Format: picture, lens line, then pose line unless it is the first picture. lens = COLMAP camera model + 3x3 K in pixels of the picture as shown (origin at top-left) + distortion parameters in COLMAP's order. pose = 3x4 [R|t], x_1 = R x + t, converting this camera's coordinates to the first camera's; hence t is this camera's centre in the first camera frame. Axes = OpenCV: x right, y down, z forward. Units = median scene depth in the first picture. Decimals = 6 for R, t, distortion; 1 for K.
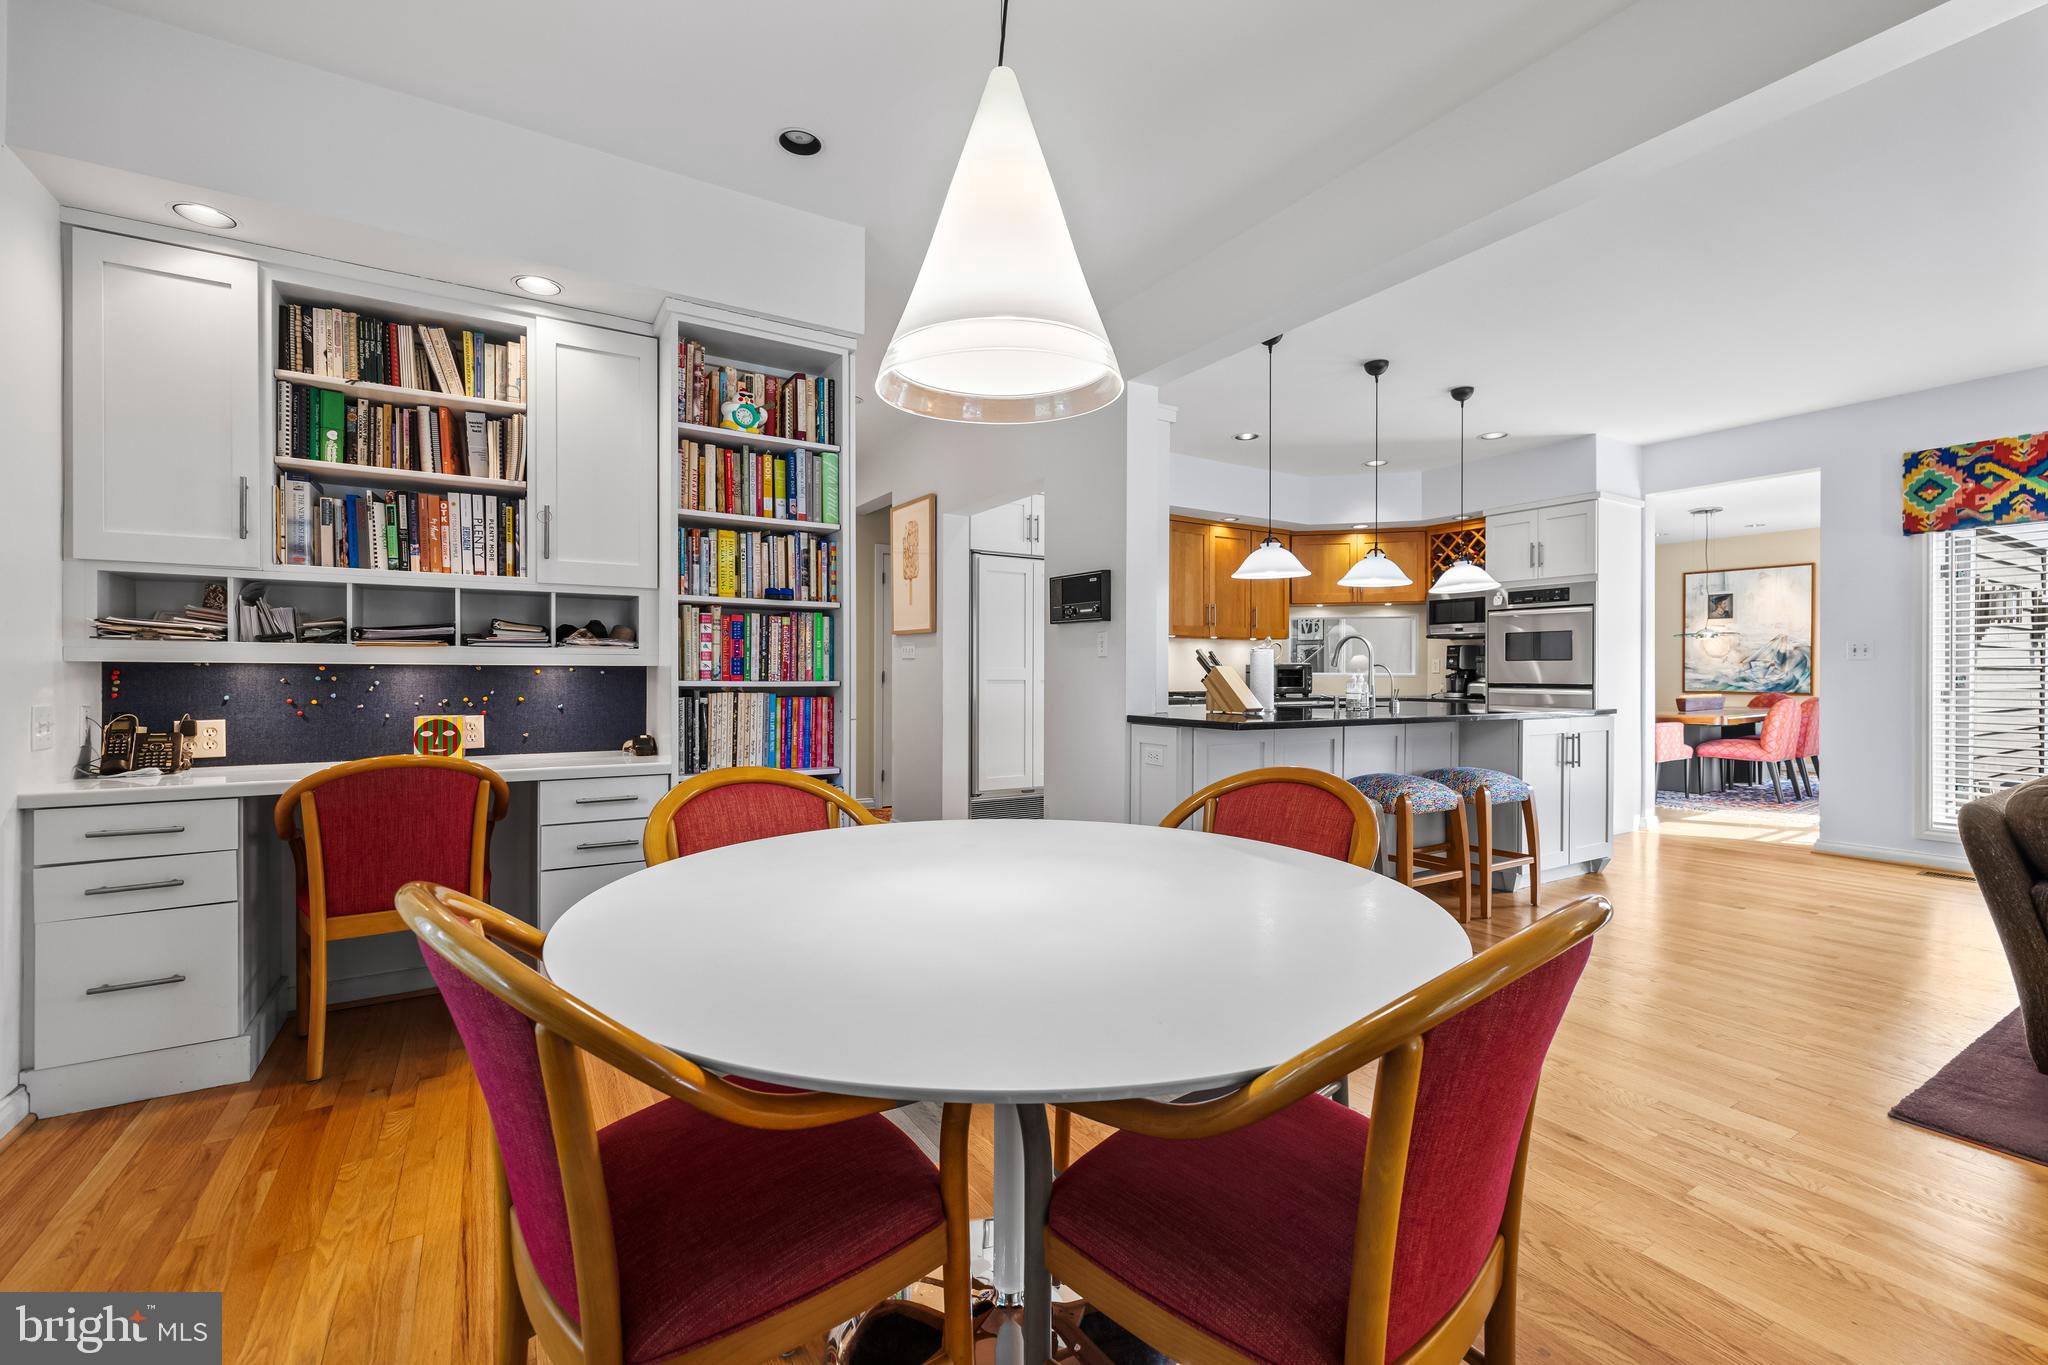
lens RADIAL K [[862.5, 0, 1030.2], [0, 862.5, 673.5], [0, 0, 1]] dist [0.004364, -0.000445]
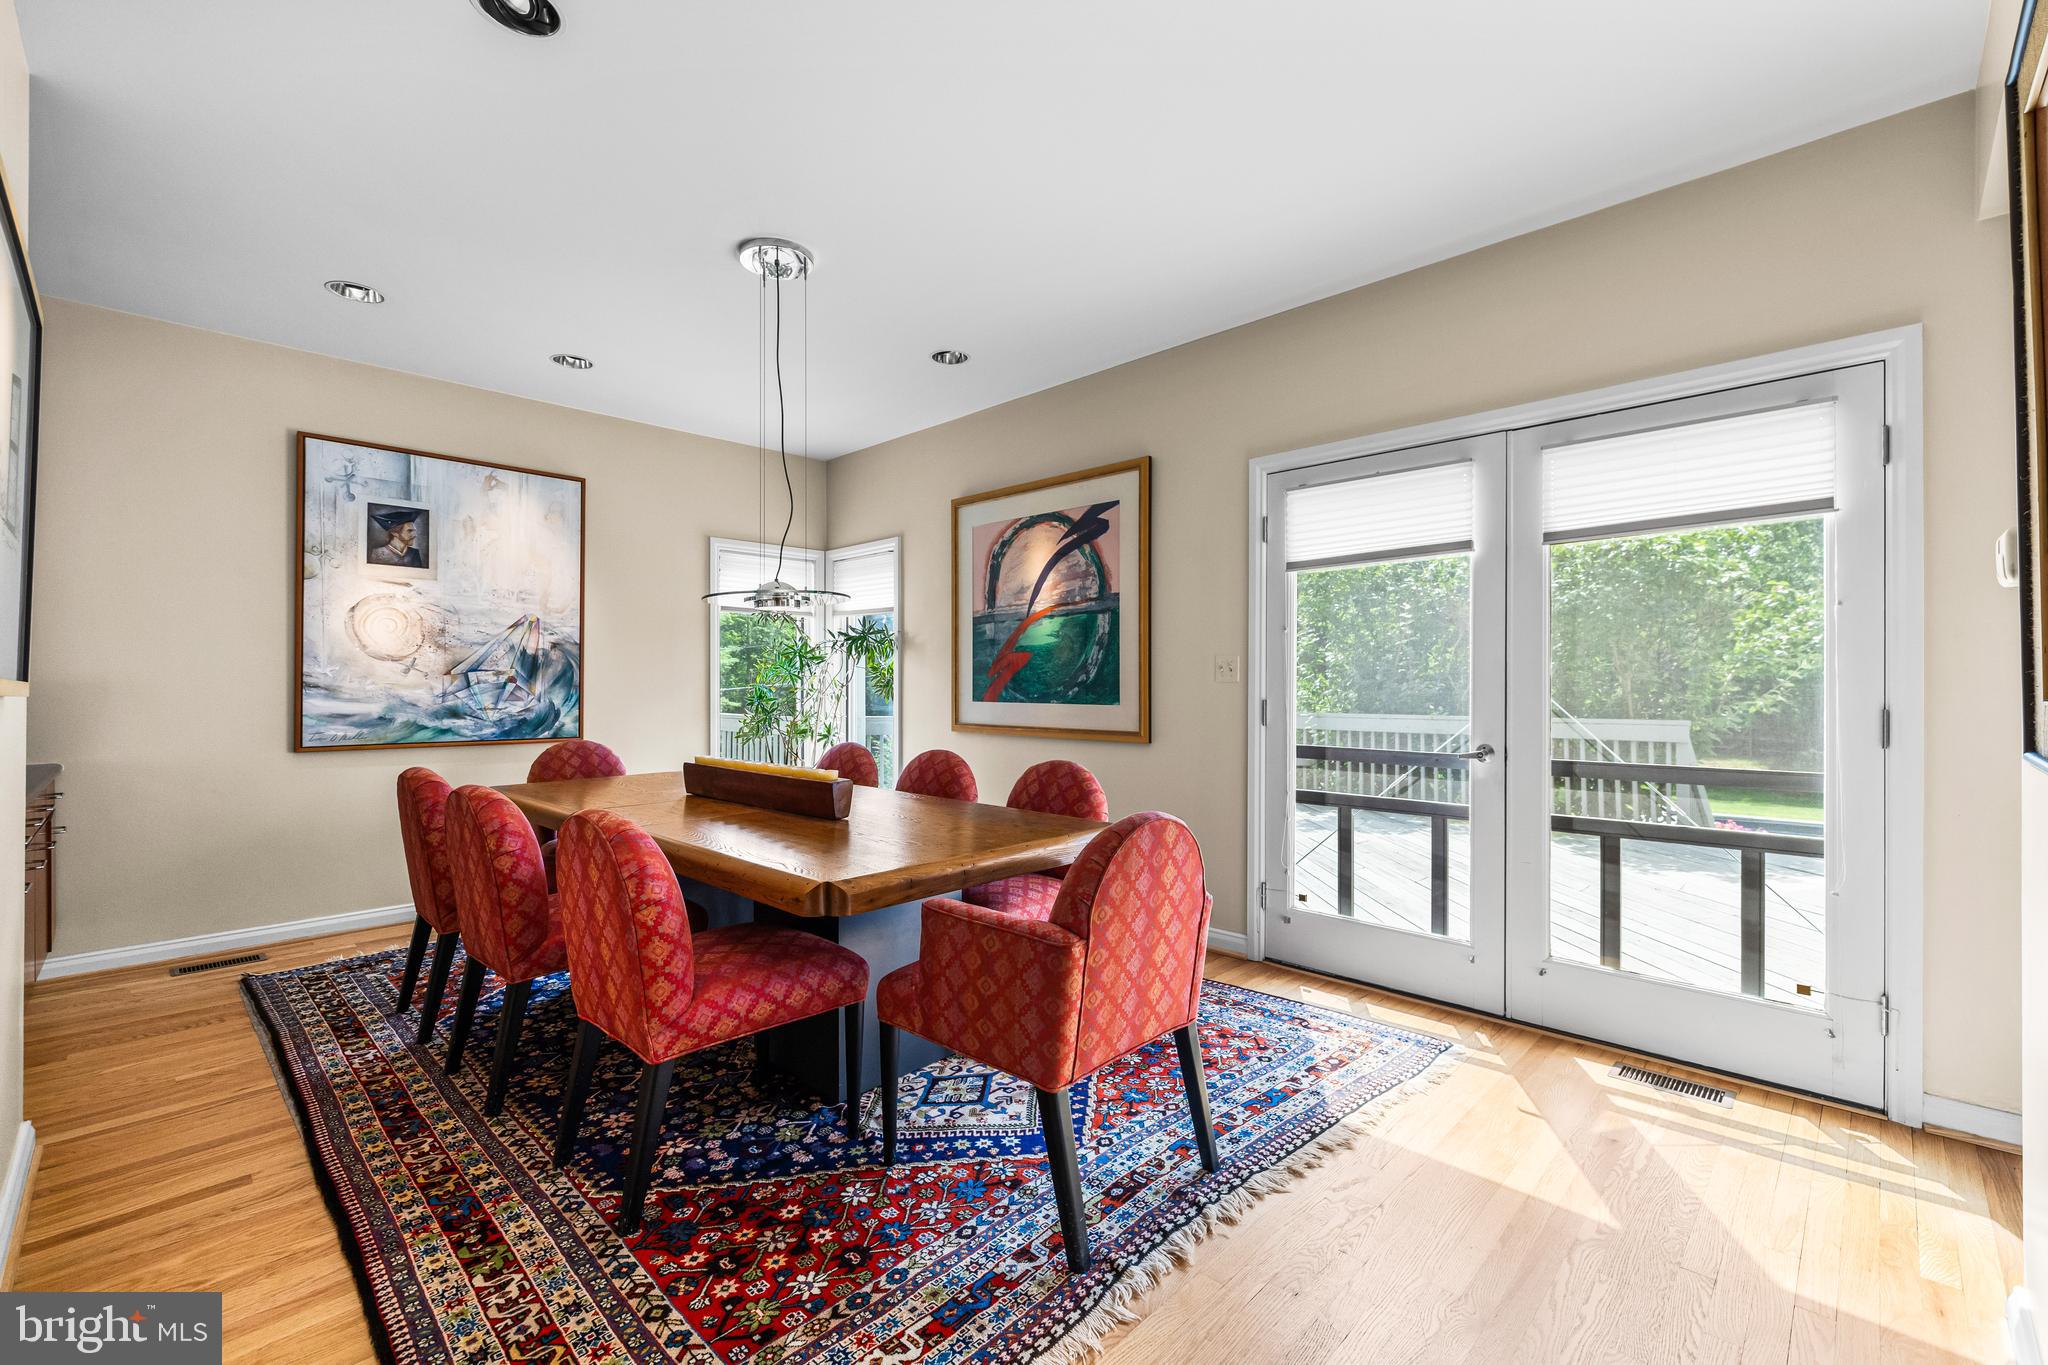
lens RADIAL K [[862.5, 0, 1024.1], [0, 862.5, 679.4], [0, 0, 1]] dist [0.004364, -0.000445]
pose [[-0.233606, 0.004297, 0.972322, 0.335888], [0.000250, 0.999990, -0.004359, -0.007797], [-0.972331, -0.000775, -0.233605, 0.822441]]
